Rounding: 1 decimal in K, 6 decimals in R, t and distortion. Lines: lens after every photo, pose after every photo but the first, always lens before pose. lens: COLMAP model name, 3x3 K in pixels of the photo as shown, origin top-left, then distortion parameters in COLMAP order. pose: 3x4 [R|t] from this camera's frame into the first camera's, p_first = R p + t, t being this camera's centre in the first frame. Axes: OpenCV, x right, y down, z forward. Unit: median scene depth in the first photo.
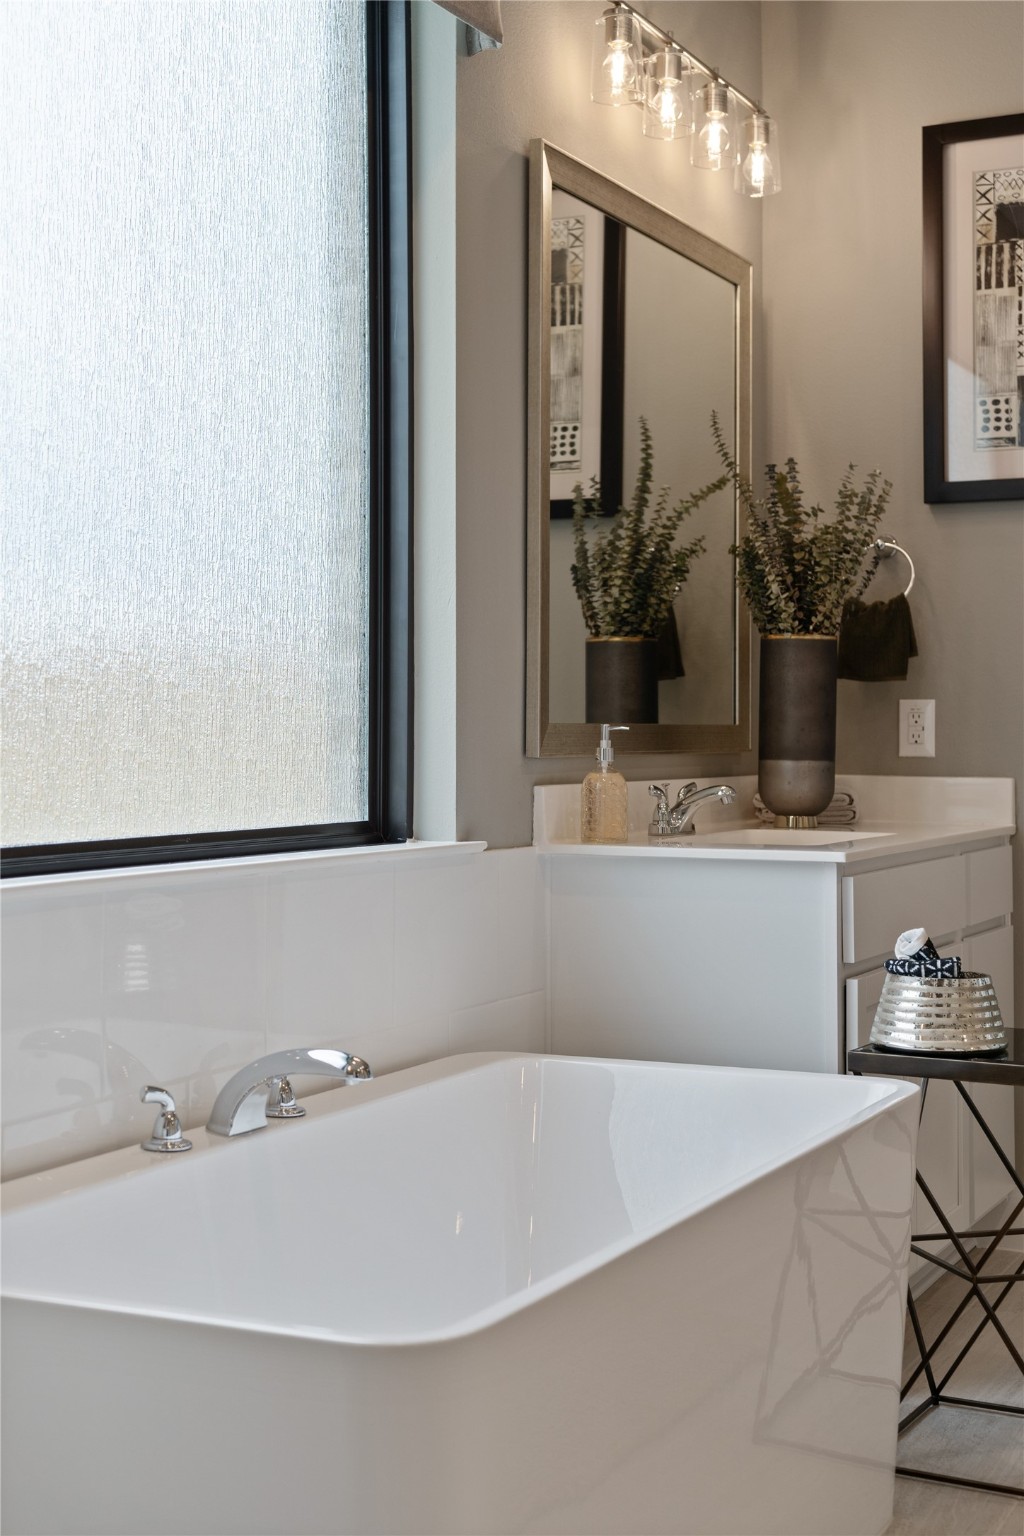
lens RADIAL K [[2033.0, 0, 522.6], [0, 2033.0, 688.6], [0, 0, 1]] dist [-0.025849, 0.000000]
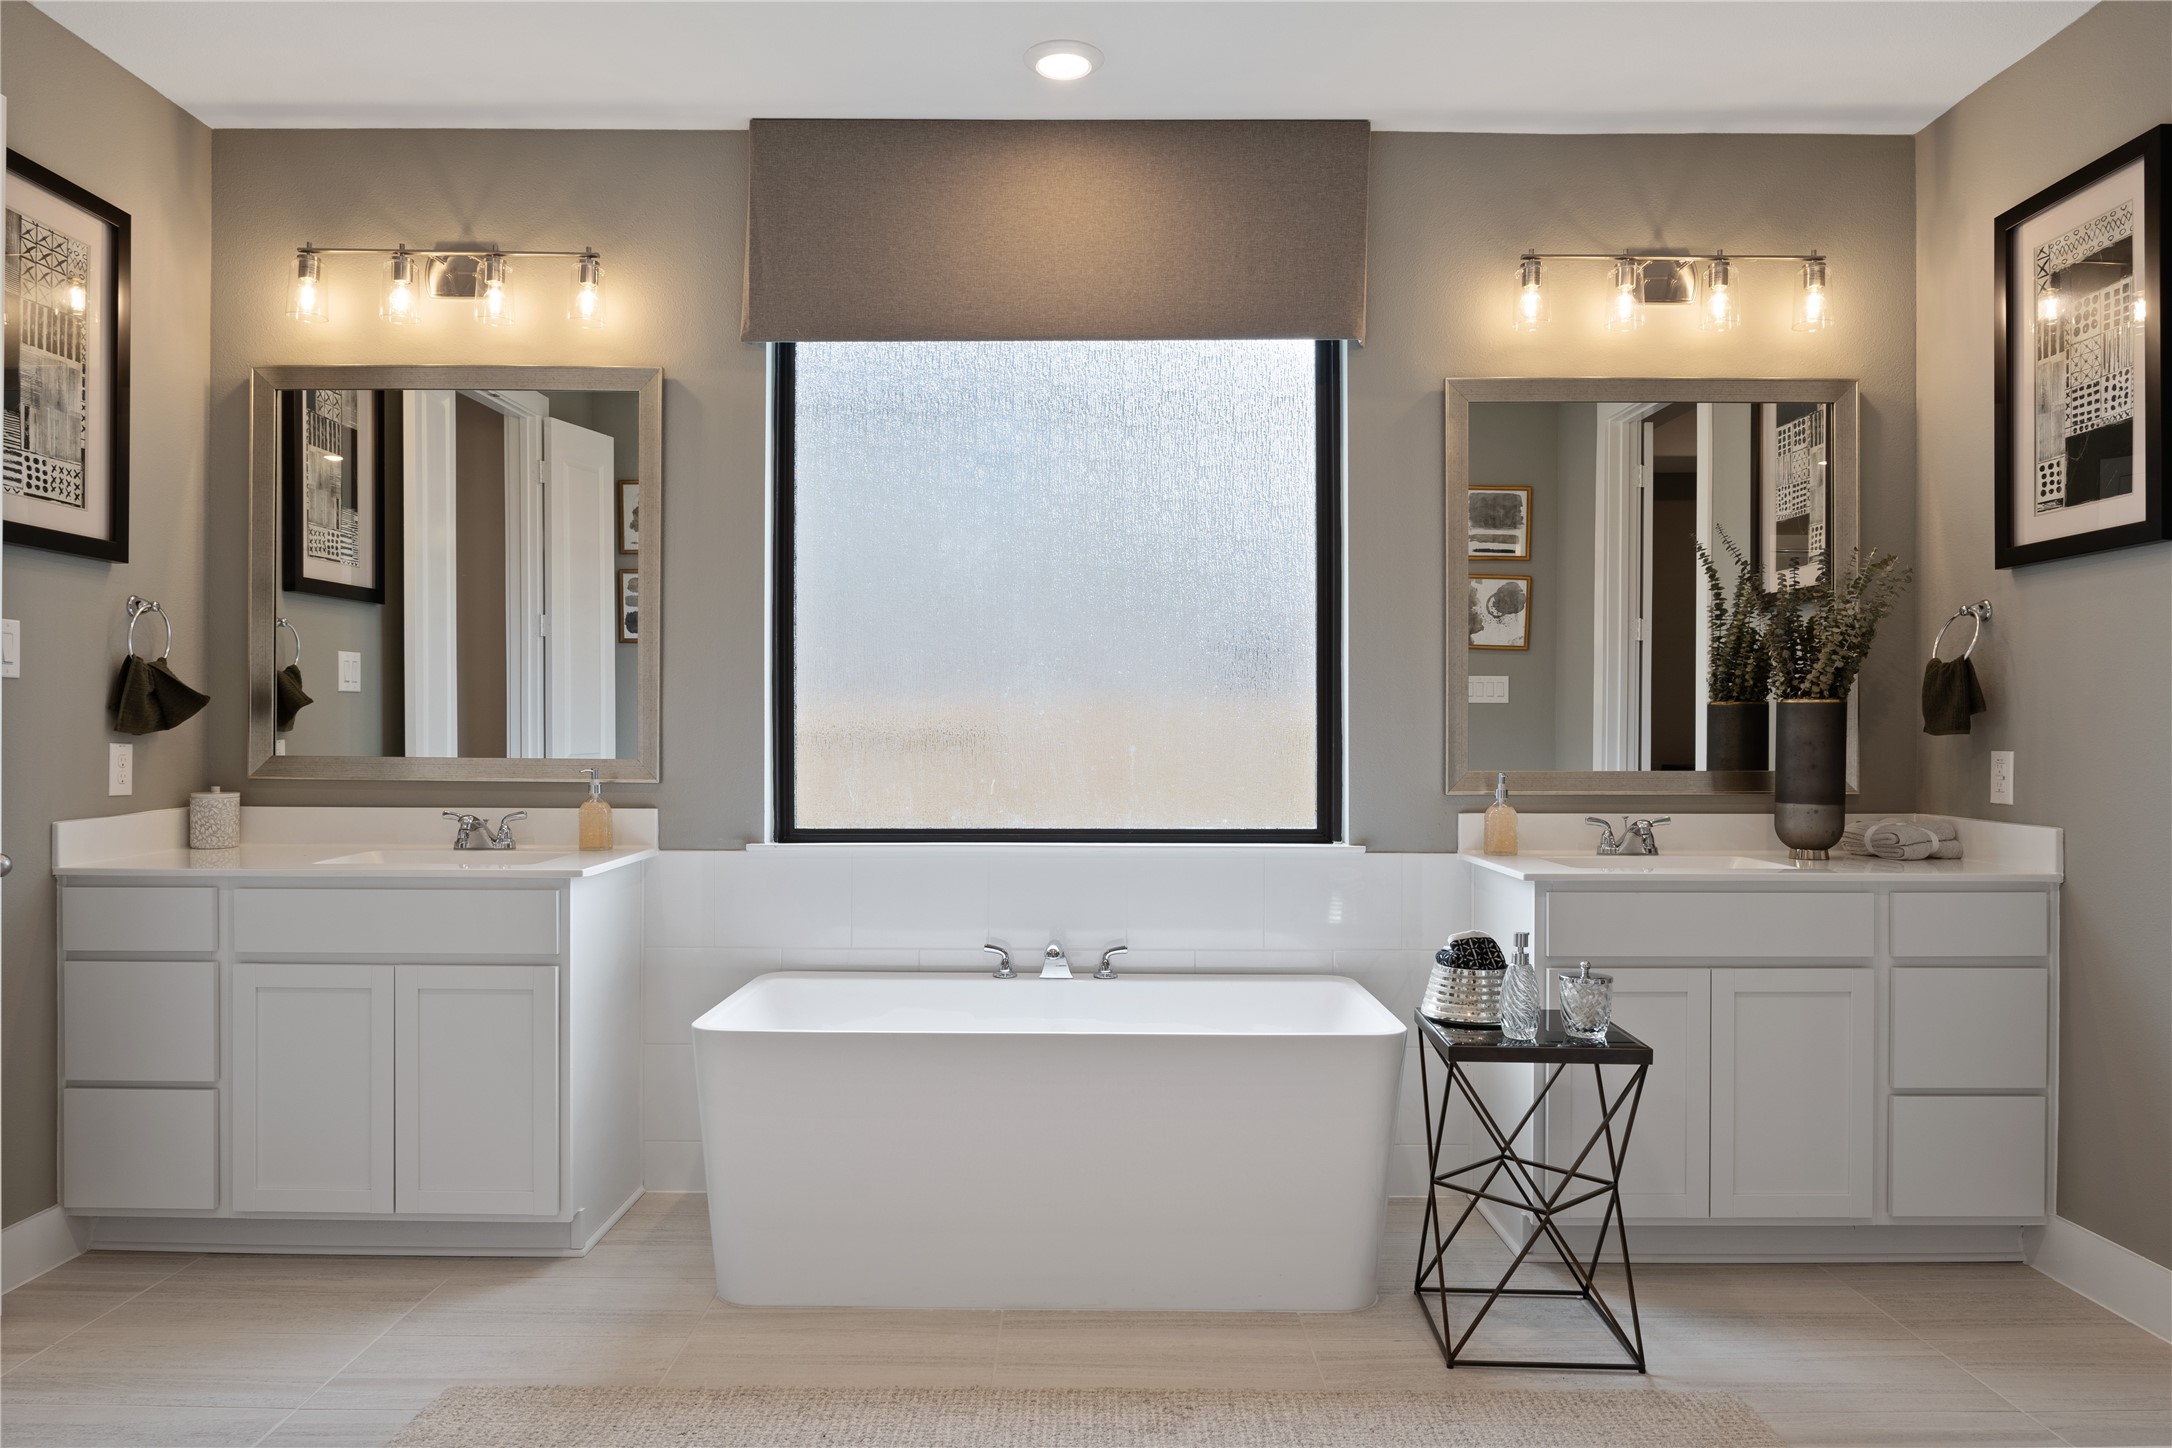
lens RADIAL K [[1399.8, 0, 1084.8], [0, 1399.8, 729.8], [0, 0, 1]] dist [-0.018199, -0.001086]
pose [[0.451788, -0.004566, -0.892114, 0.686813], [0.018702, 0.999816, 0.004354, -0.019783], [0.891929, -0.018652, 0.451790, 0.252172]]
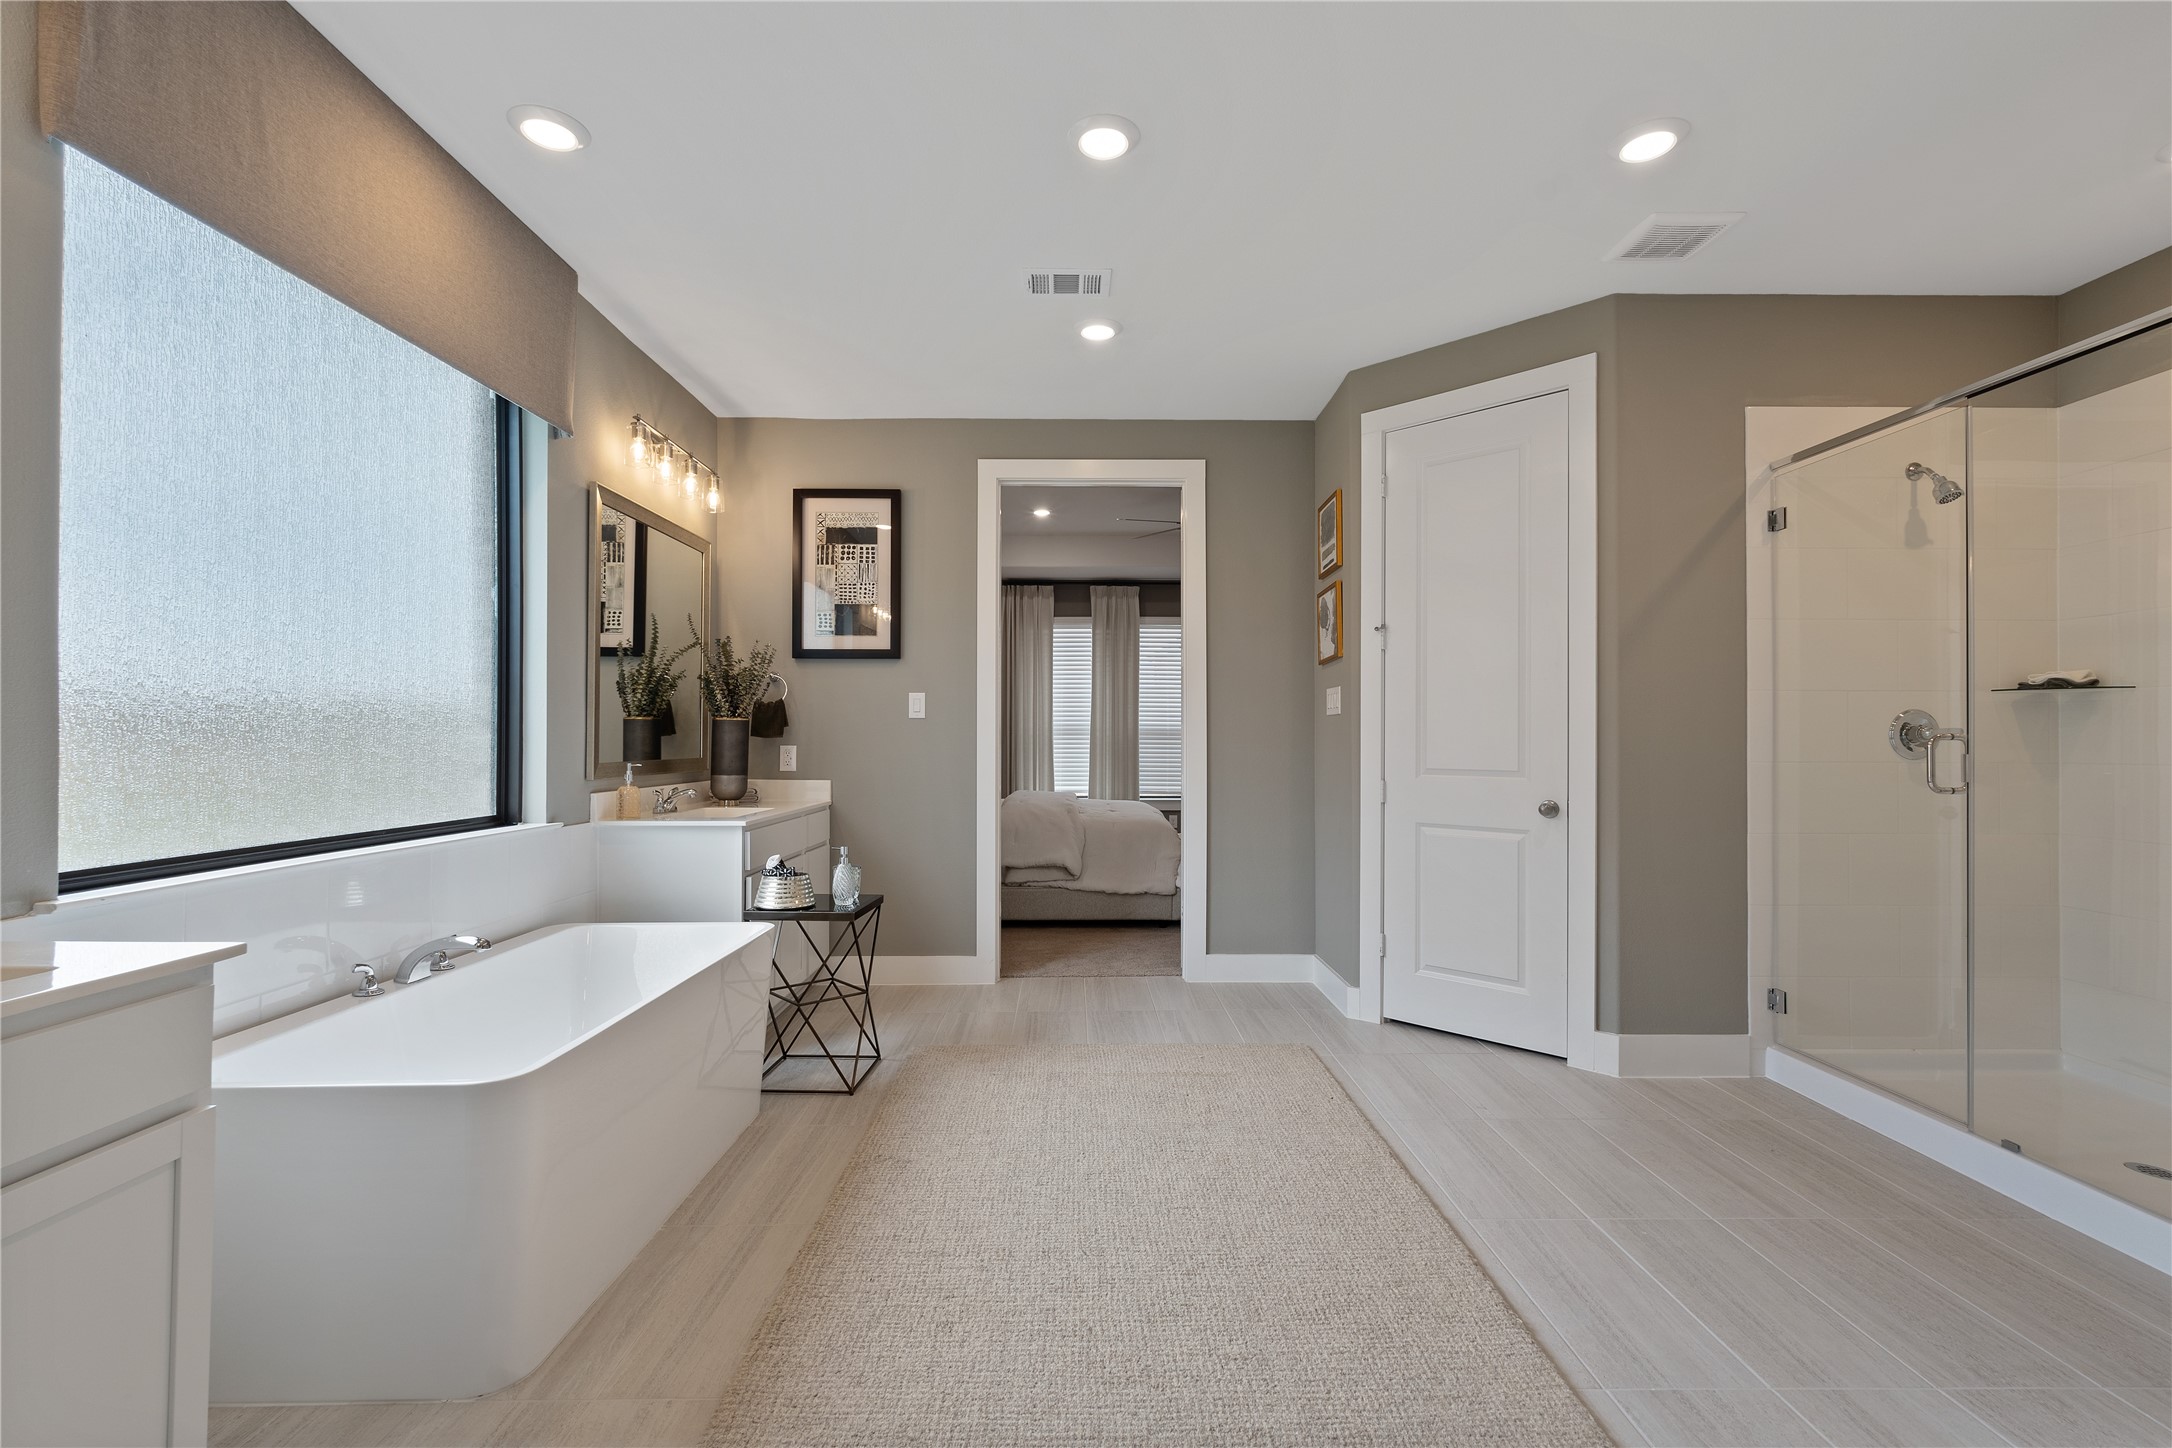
lens RADIAL K [[937.1, 0, 1086.0], [0, 937.1, 728.6], [0, 0, 1]] dist [0.001097, -0.000150]
pose [[0.890649, 0.005388, 0.454660, 0.018250], [-0.010912, 0.999895, 0.009526, -0.029035], [-0.454561, -0.013446, 0.890614, -0.075046]]
